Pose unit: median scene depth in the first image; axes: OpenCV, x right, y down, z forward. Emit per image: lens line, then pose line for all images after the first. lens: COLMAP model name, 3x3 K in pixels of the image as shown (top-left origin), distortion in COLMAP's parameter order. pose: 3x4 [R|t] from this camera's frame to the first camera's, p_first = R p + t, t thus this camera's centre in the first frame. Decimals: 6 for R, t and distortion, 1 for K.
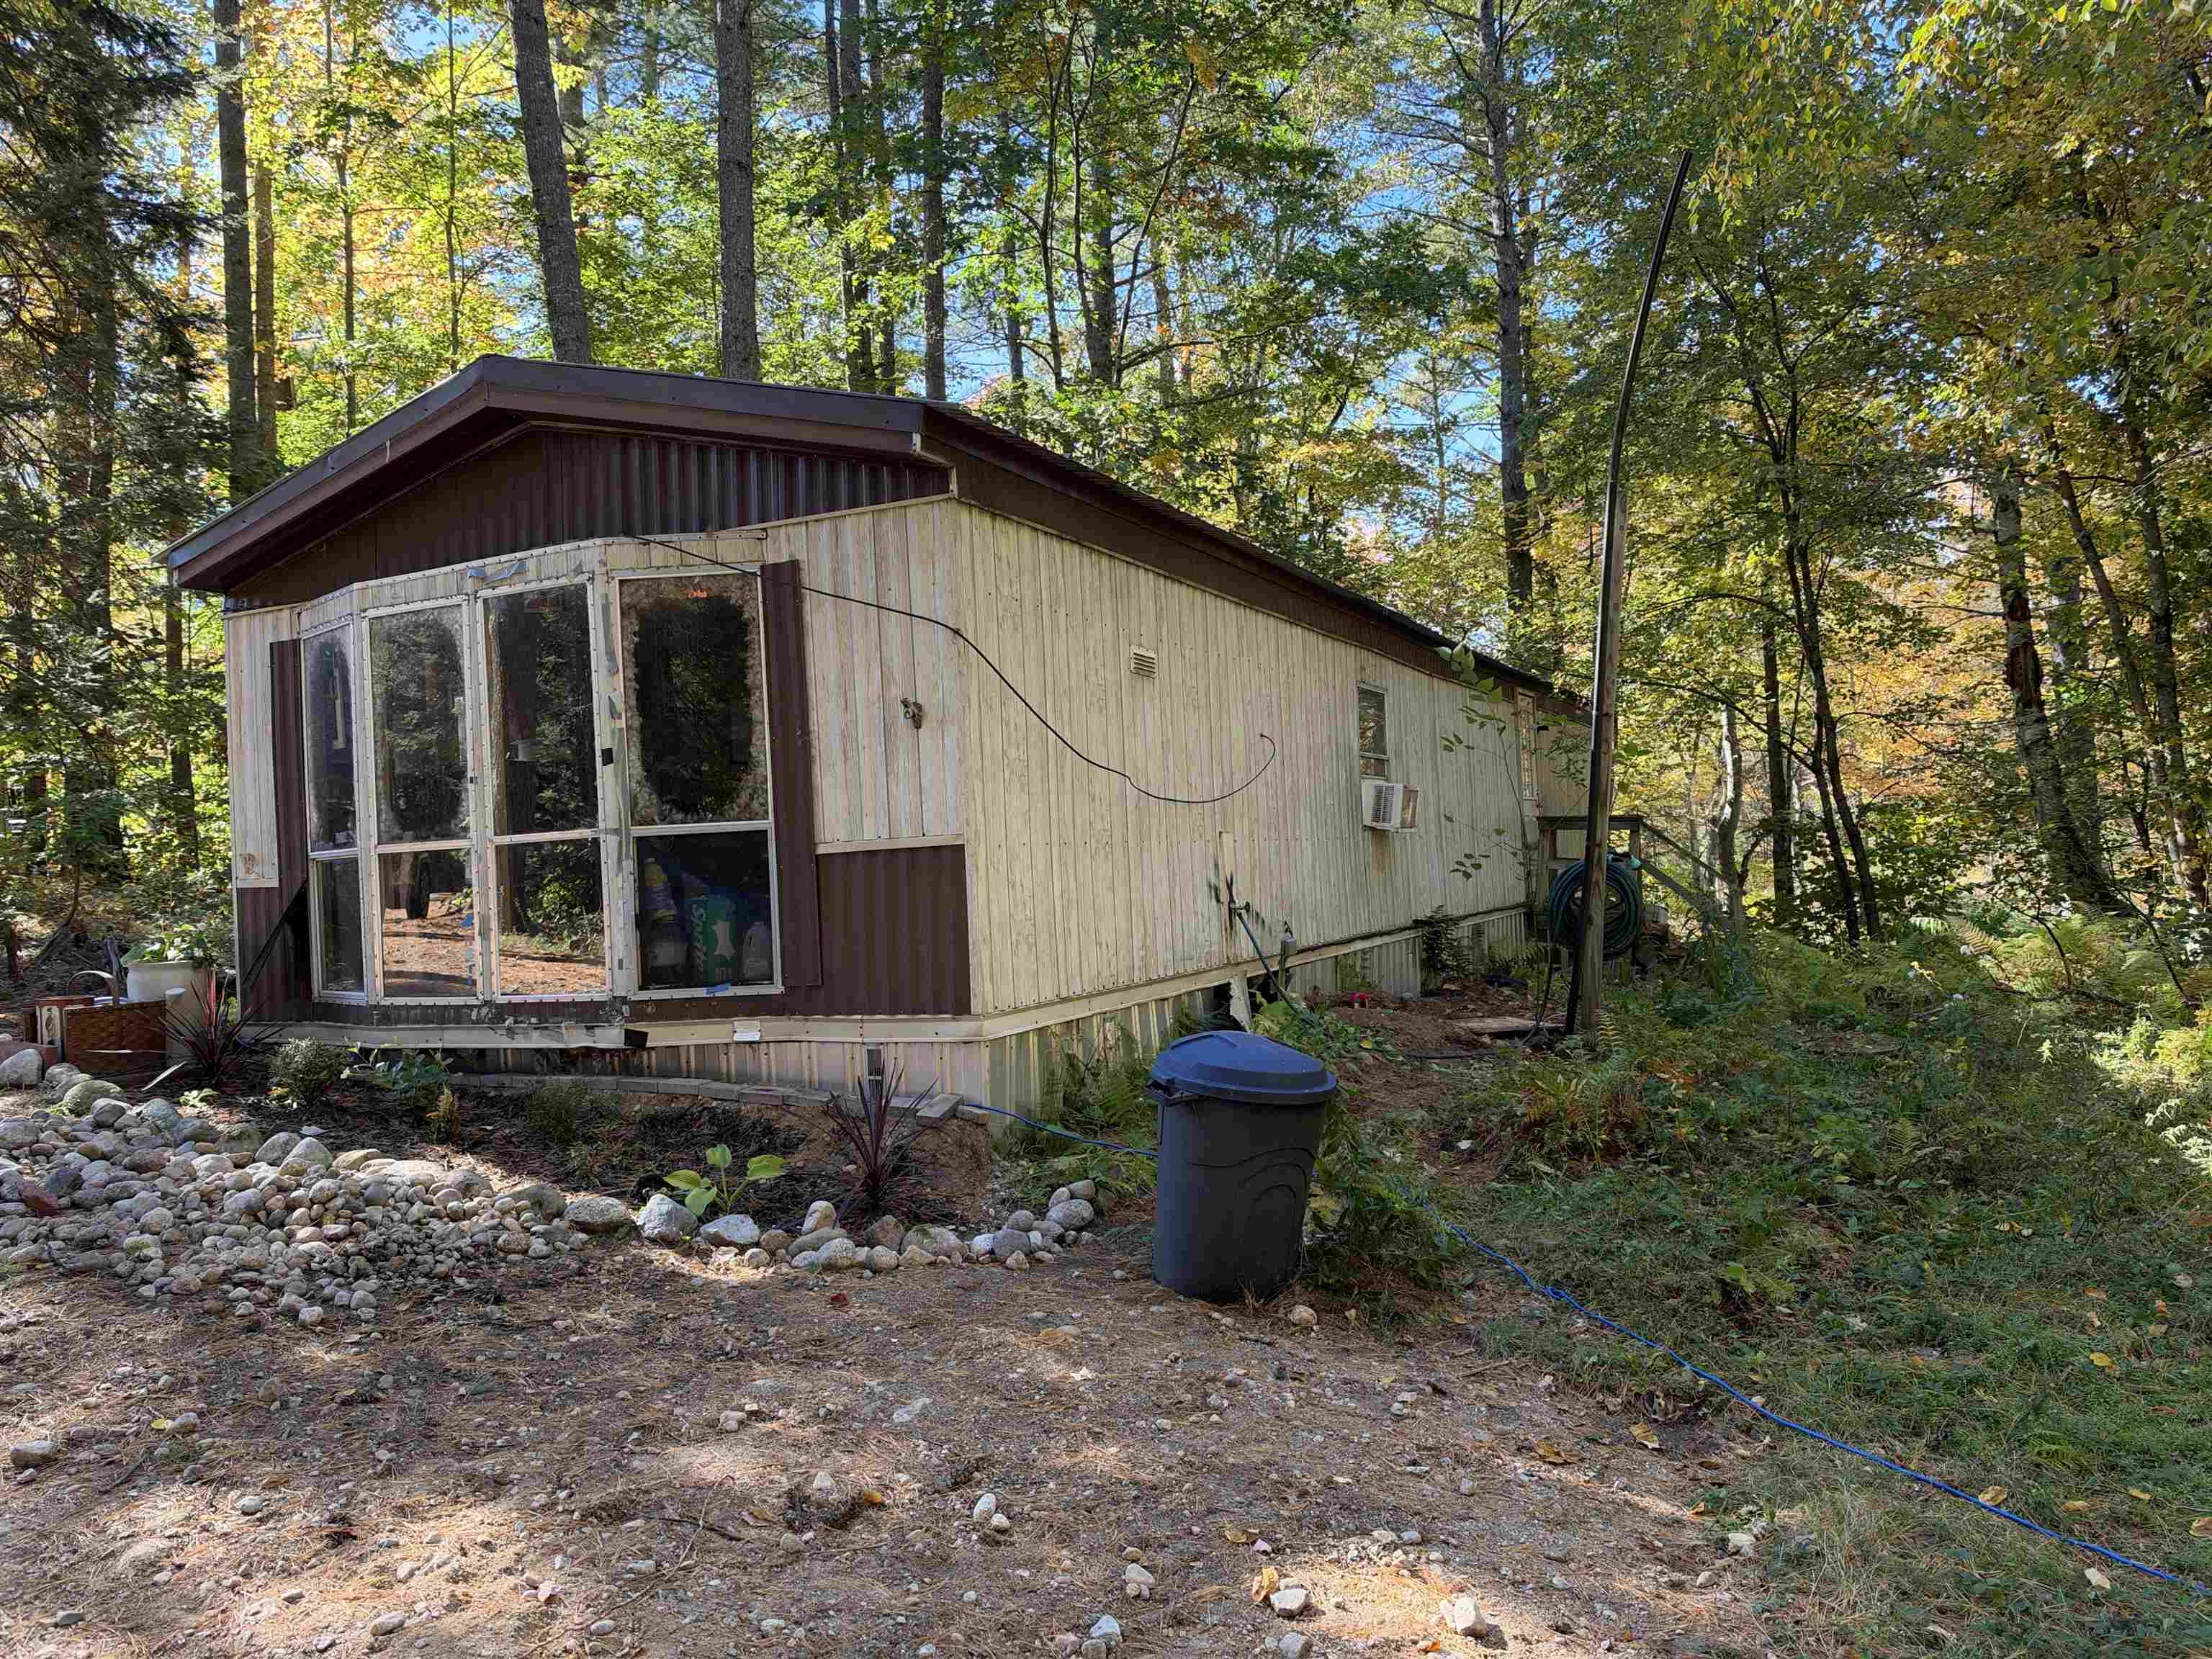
lens RADIAL K [[1618.4, 0, 1106.0], [0, 1618.4, 829.5], [0, 0, 1]] dist [0.005599, -0.004172]
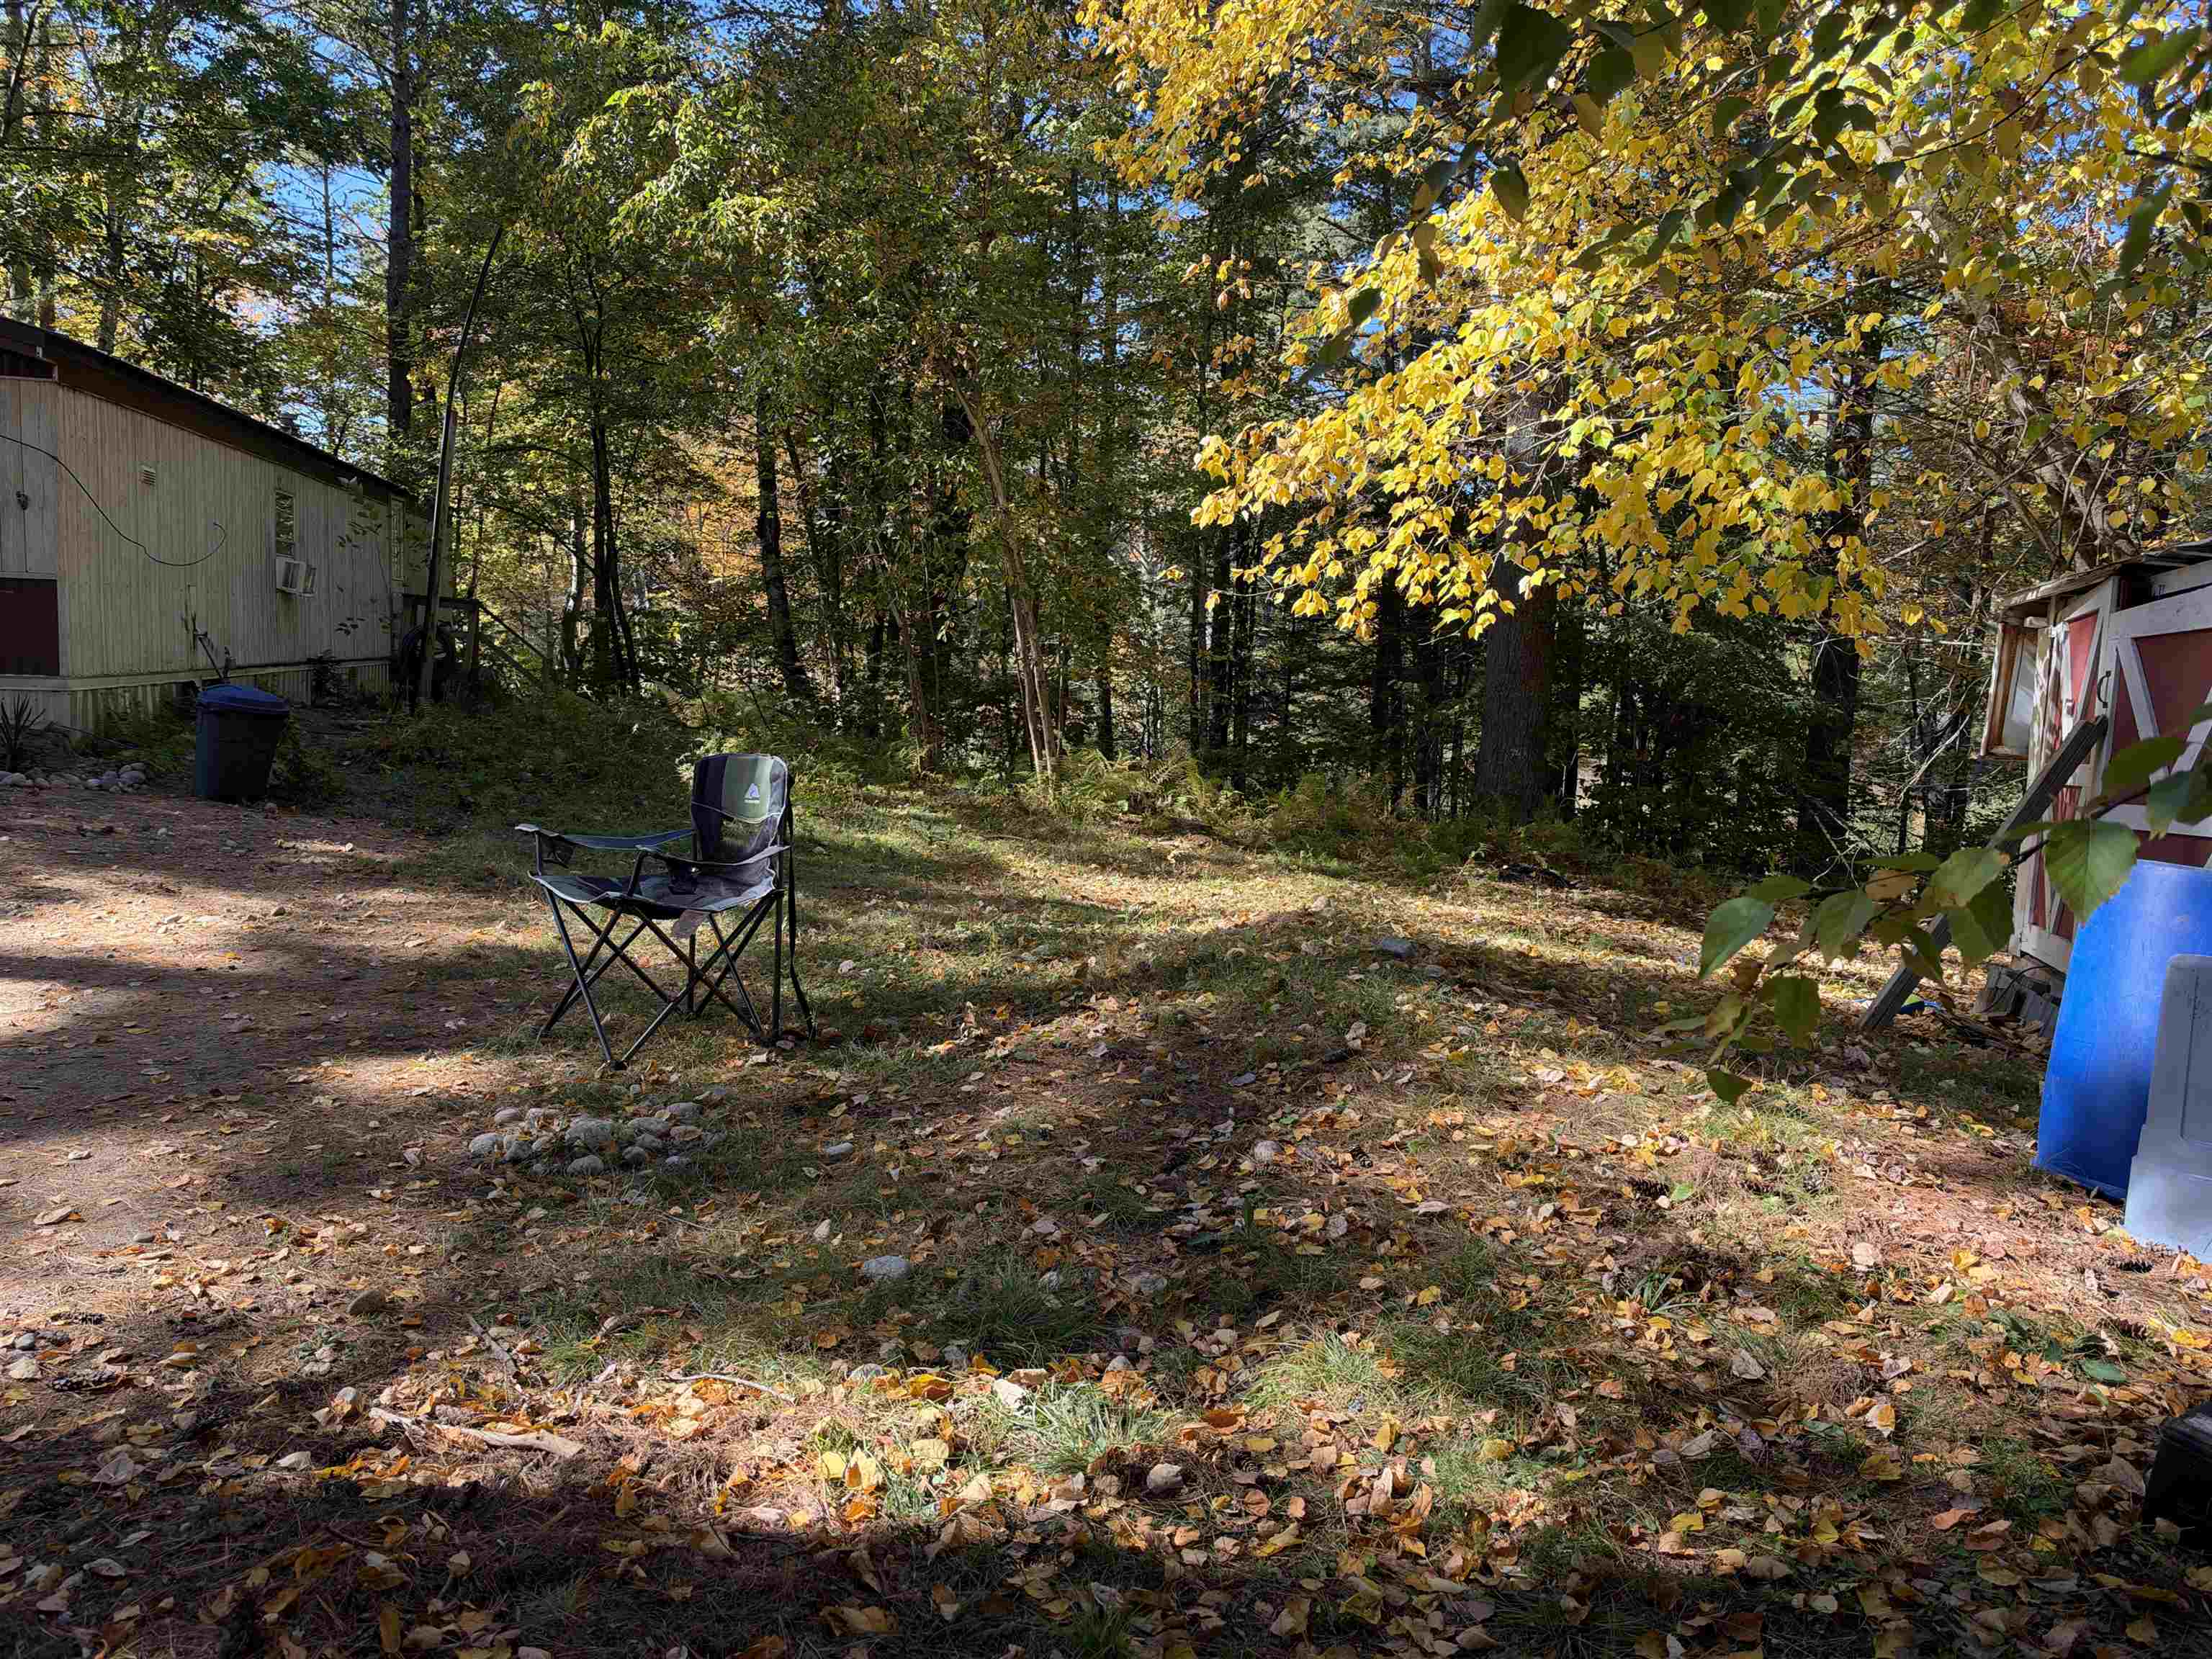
lens RADIAL K [[1564.9, 0, 1106.0], [0, 1564.9, 829.5], [0, 0, 1]] dist [0.005055, 0.003472]
pose [[0.773682, 0.014019, 0.633420, -0.149845], [-0.099753, 0.989981, 0.099932, -0.003208], [-0.625673, -0.140500, 0.767329, -0.565483]]
